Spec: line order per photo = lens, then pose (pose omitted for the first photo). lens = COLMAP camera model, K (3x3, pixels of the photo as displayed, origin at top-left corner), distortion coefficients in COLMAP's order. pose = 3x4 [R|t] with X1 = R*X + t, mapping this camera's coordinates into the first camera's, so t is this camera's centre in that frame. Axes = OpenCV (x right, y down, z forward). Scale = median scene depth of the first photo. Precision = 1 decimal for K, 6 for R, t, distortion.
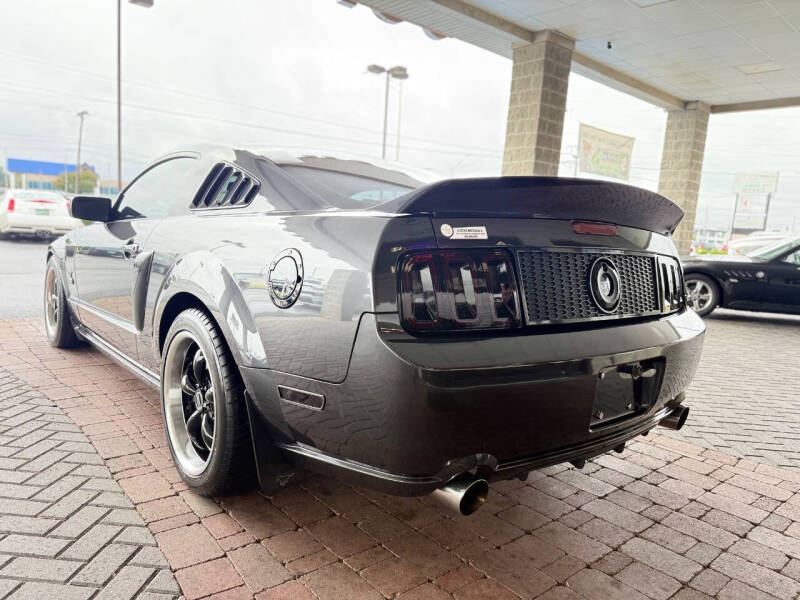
lens RADIAL K [[552.6, 0, 400.0], [0, 552.6, 300.0], [0, 0, 1]] dist [0.067269, -0.089290]
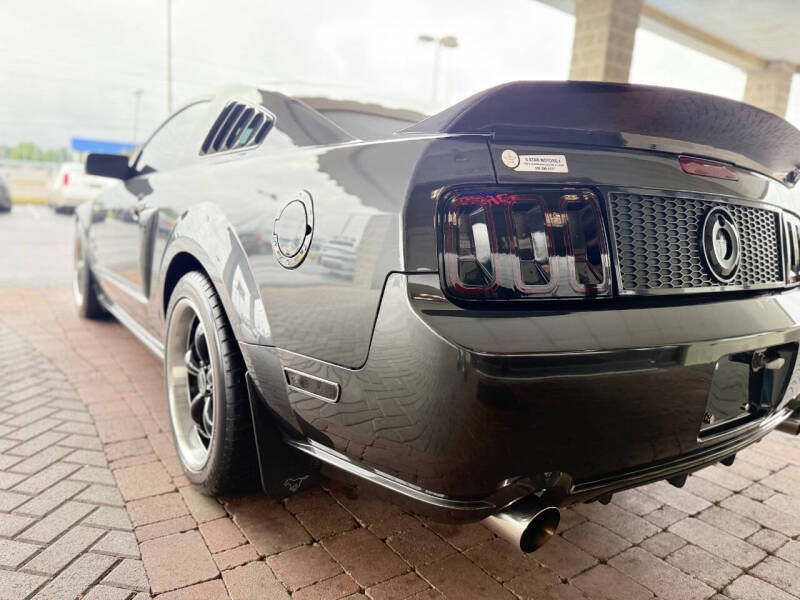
lens RADIAL K [[552.6, 0, 400.0], [0, 552.6, 300.0], [0, 0, 1]] dist [0.067269, -0.089290]
pose [[0.996448, 0.016739, -0.082534, 0.004507], [-0.013523, 0.999133, 0.039383, 0.022408], [0.083122, -0.038127, 0.995810, 0.212308]]
